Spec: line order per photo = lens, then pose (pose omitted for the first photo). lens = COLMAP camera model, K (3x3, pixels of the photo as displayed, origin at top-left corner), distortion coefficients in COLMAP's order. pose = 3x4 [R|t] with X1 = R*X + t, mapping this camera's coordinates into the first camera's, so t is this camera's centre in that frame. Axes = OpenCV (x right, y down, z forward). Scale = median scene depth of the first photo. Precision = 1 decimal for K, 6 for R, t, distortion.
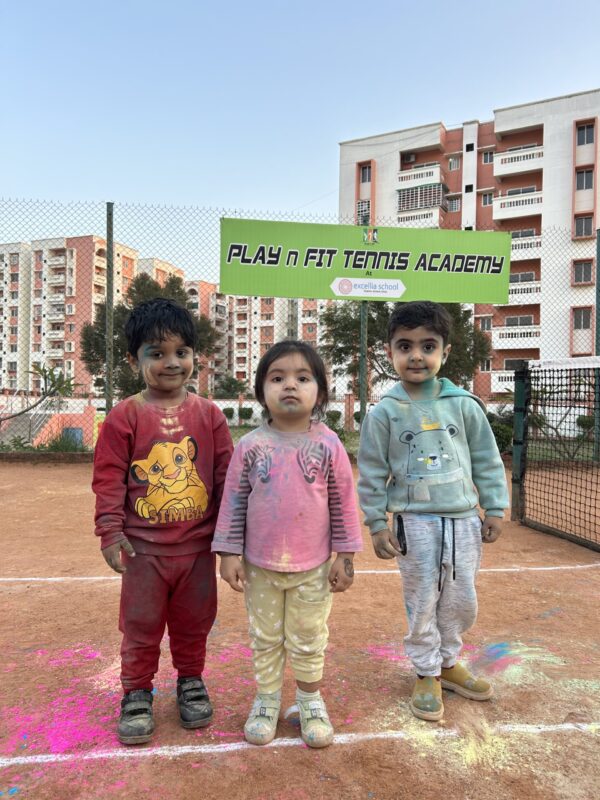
lens RADIAL K [[603.6, 0, 295.0], [0, 603.6, 406.1], [0, 0, 1]] dist [0.015664, -0.000760]
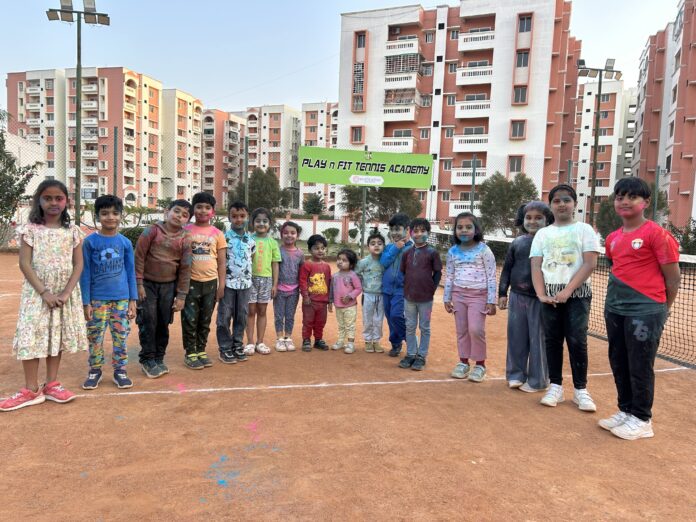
lens RADIAL K [[525.2, 0, 349.6], [0, 525.2, 261.3], [0, 0, 1]] dist [0.015664, -0.000760]
pose [[0.993946, 0.015302, 0.108796, -0.021586], [-0.023832, 0.996704, 0.077543, -0.007977], [-0.107250, -0.079666, 0.991035, -0.136097]]
